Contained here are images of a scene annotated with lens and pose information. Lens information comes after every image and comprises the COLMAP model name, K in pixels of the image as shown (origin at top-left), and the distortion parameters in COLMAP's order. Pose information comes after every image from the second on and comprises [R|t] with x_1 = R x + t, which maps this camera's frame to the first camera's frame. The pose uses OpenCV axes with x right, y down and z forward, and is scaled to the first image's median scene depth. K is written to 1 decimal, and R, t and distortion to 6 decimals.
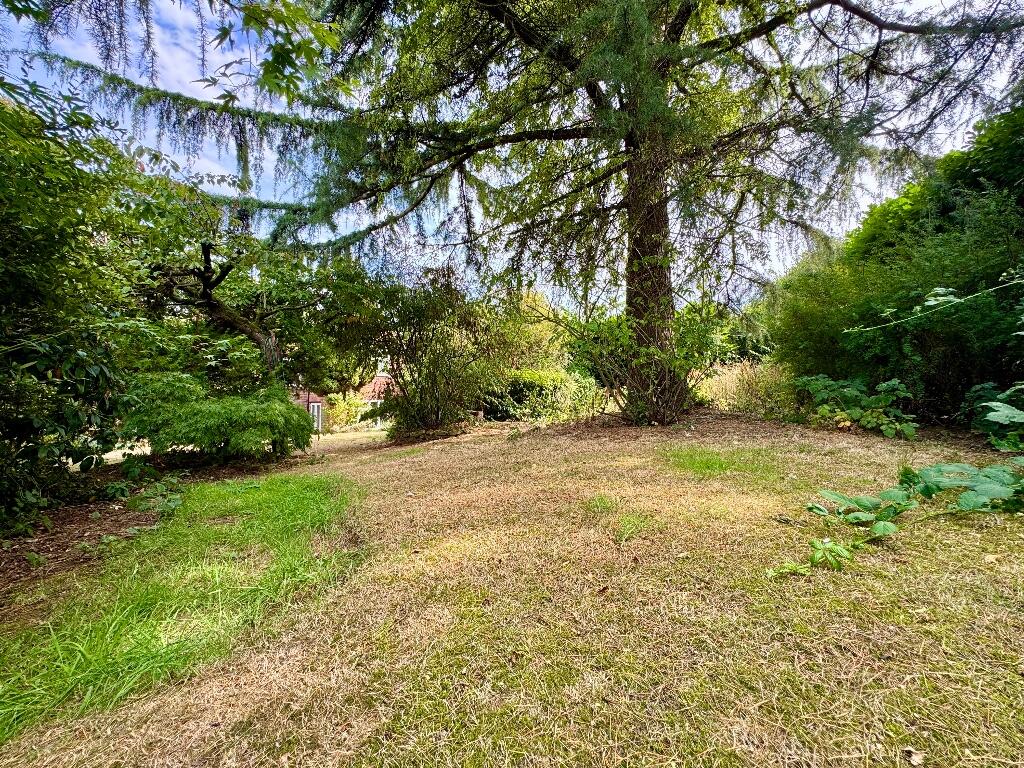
lens RADIAL K [[410.1, 0, 511.1], [0, 410.1, 388.2], [0, 0, 1]] dist [-0.006455, 0.001059]
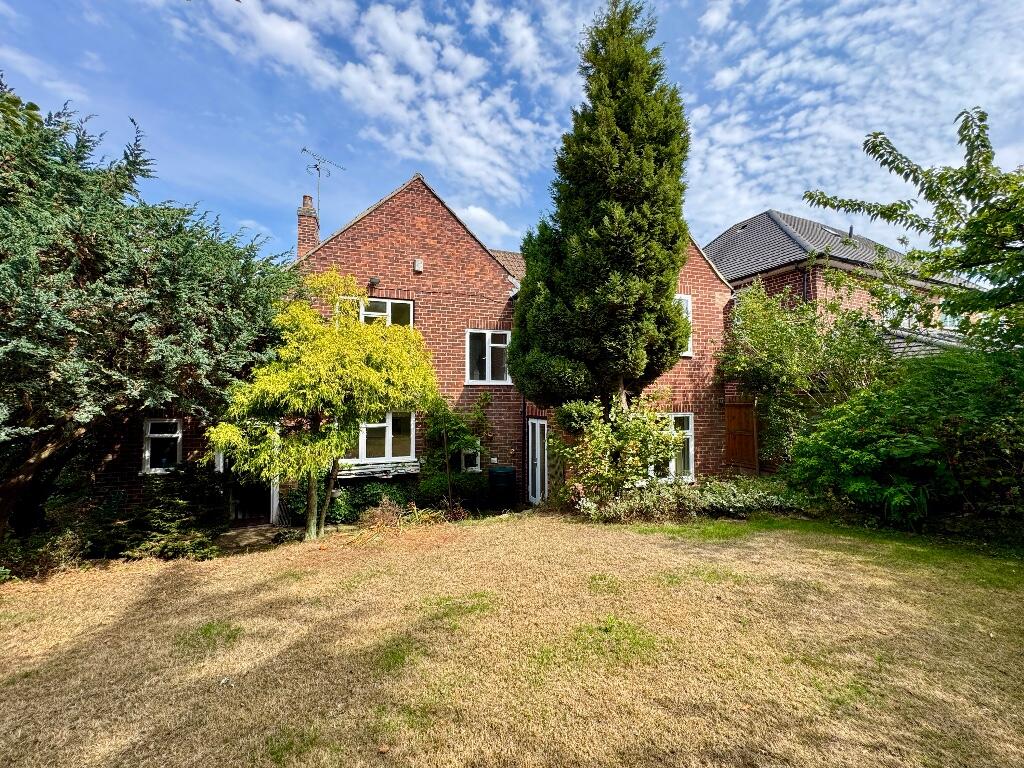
lens RADIAL K [[410.1, 0, 509.1], [0, 410.1, 384.9], [0, 0, 1]] dist [-0.006455, 0.001059]
pose [[0.846371, -0.019167, -0.532249, -0.293360], [0.012603, 0.999793, -0.015962, 0.004744], [0.532444, 0.006802, 0.846438, 0.668726]]
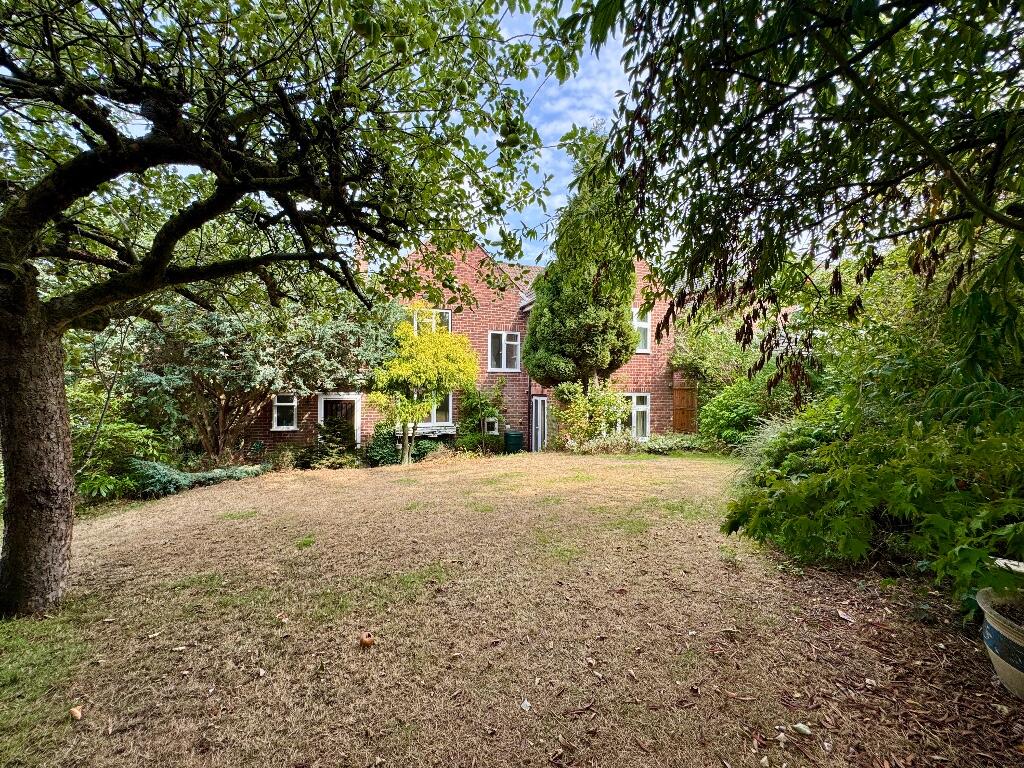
lens RADIAL K [[410.1, 0, 513.7], [0, 410.1, 382.6], [0, 0, 1]] dist [-0.006455, 0.001059]
pose [[0.860176, 0.004225, -0.509980, -0.206618], [0.002589, 0.999917, 0.012650, 0.006376], [0.509991, -0.012202, 0.860093, 0.472716]]
